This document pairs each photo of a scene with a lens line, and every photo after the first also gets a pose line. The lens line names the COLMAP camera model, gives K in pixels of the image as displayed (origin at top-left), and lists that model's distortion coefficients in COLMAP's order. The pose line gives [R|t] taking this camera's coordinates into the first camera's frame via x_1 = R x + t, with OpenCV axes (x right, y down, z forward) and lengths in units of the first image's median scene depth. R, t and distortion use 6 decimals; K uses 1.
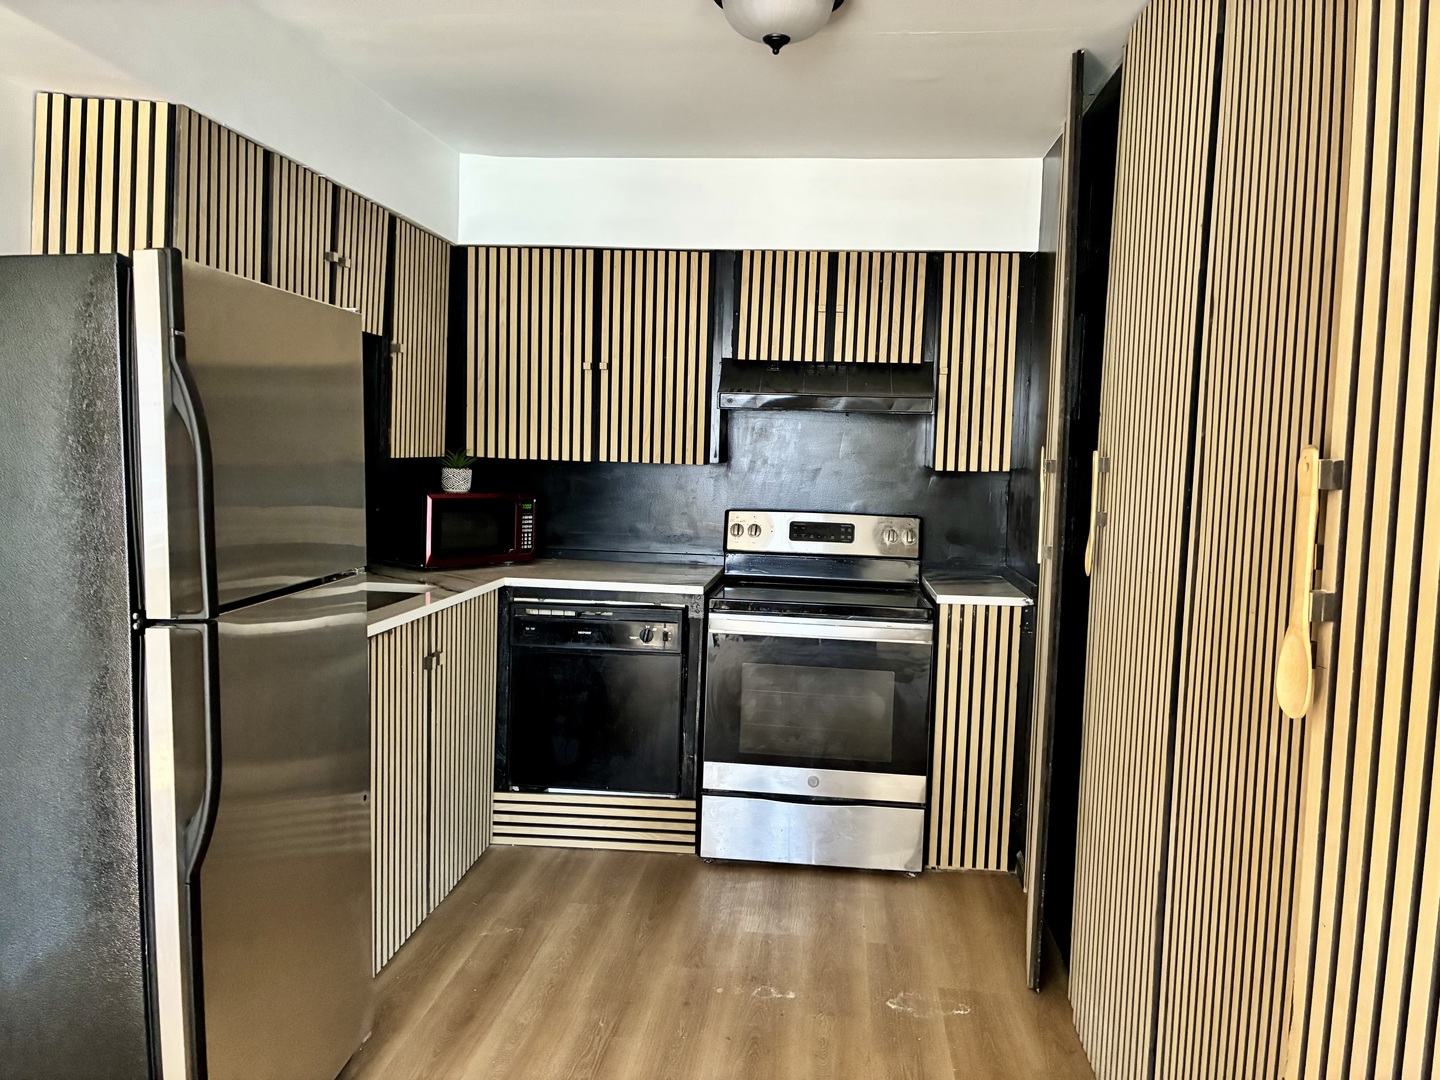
lens RADIAL K [[1085.1, 0, 724.6], [0, 1085.1, 530.5], [0, 0, 1]] dist [0.054996, -0.068401]
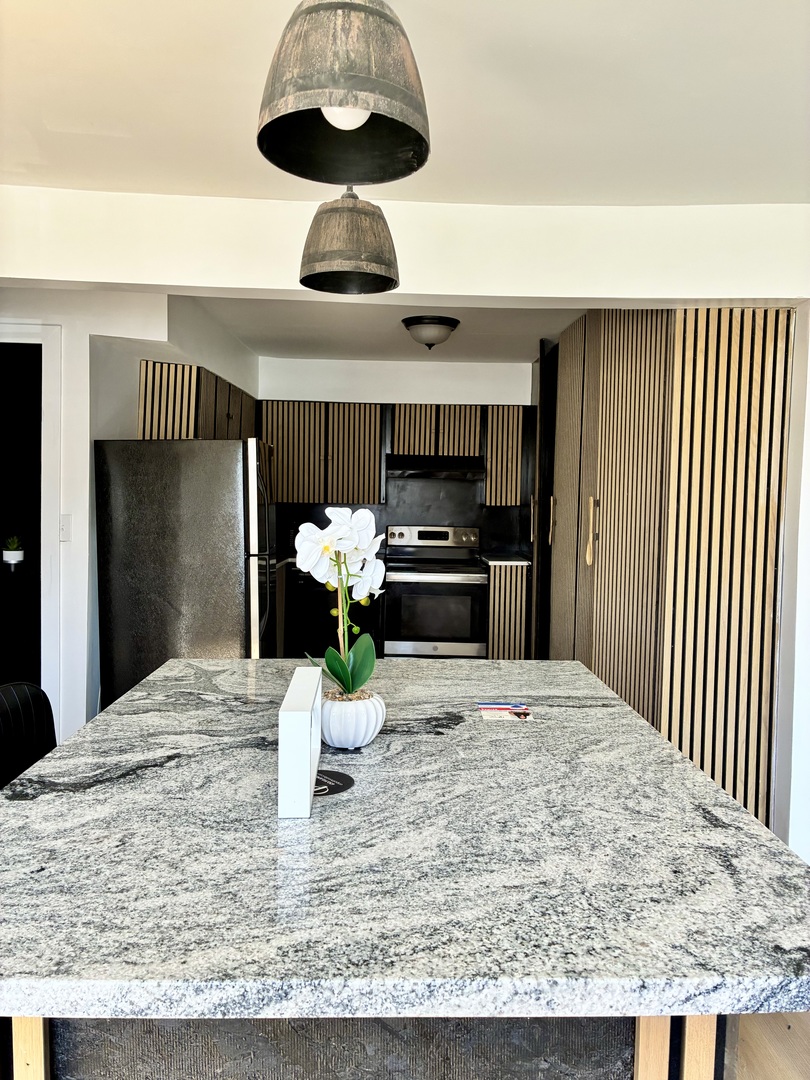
lens RADIAL K [[813.8, 0, 403.2], [0, 813.8, 543.0], [0, 0, 1]] dist [0.054996, -0.068401]
pose [[0.993965, -0.017444, 0.108306, -0.146598], [0.019017, 0.999728, -0.013510, 0.037975], [-0.108041, 0.015488, 0.994026, -0.586942]]
